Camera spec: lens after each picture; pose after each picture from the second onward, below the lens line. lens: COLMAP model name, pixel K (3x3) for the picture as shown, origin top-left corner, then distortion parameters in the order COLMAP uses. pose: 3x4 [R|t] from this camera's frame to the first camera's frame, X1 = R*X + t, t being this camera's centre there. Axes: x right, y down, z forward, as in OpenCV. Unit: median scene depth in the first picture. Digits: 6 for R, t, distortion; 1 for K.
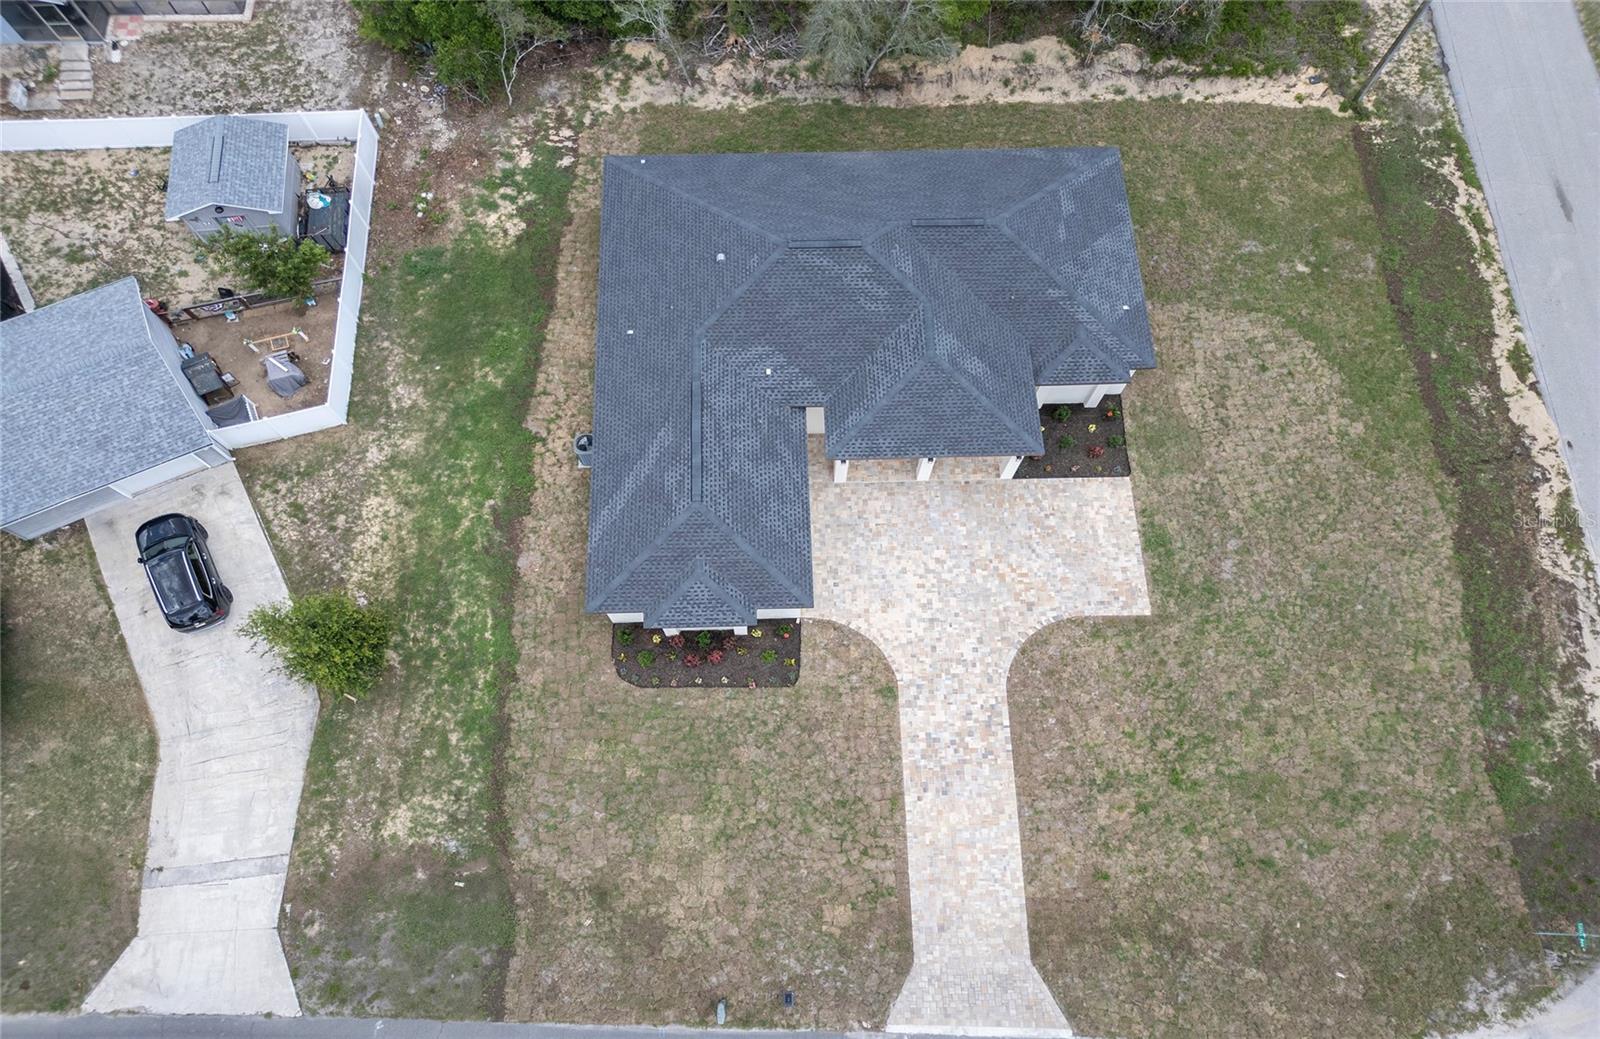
lens RADIAL K [[1187.0, 0, 796.0], [0, 1187.0, 909.2], [0, 0, 1]] dist [0.032411, -0.012502]
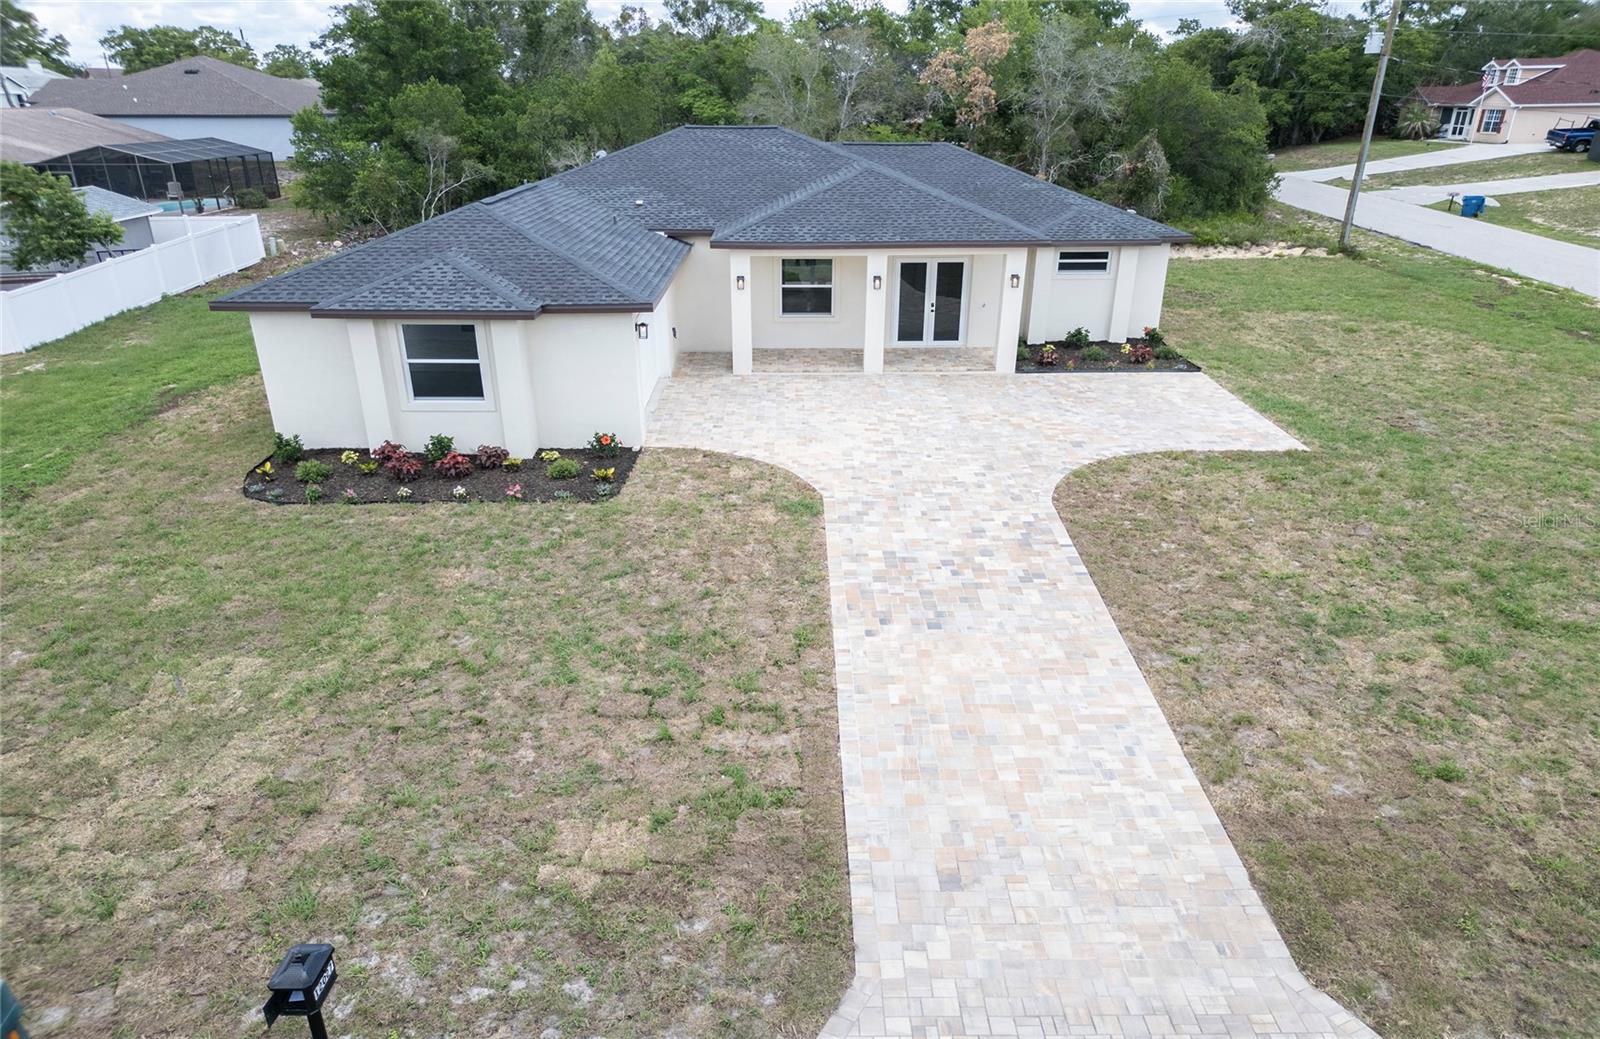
lens RADIAL K [[1142.5, 0, 799.2], [0, 1142.5, 532.1], [0, 0, 1]] dist [0.053252, -0.053207]
pose [[0.999835, 0.001925, -0.018088, 0.082844], [-0.014484, 0.685760, -0.727684, 0.148353], [0.011003, 0.727826, 0.685674, 0.683091]]
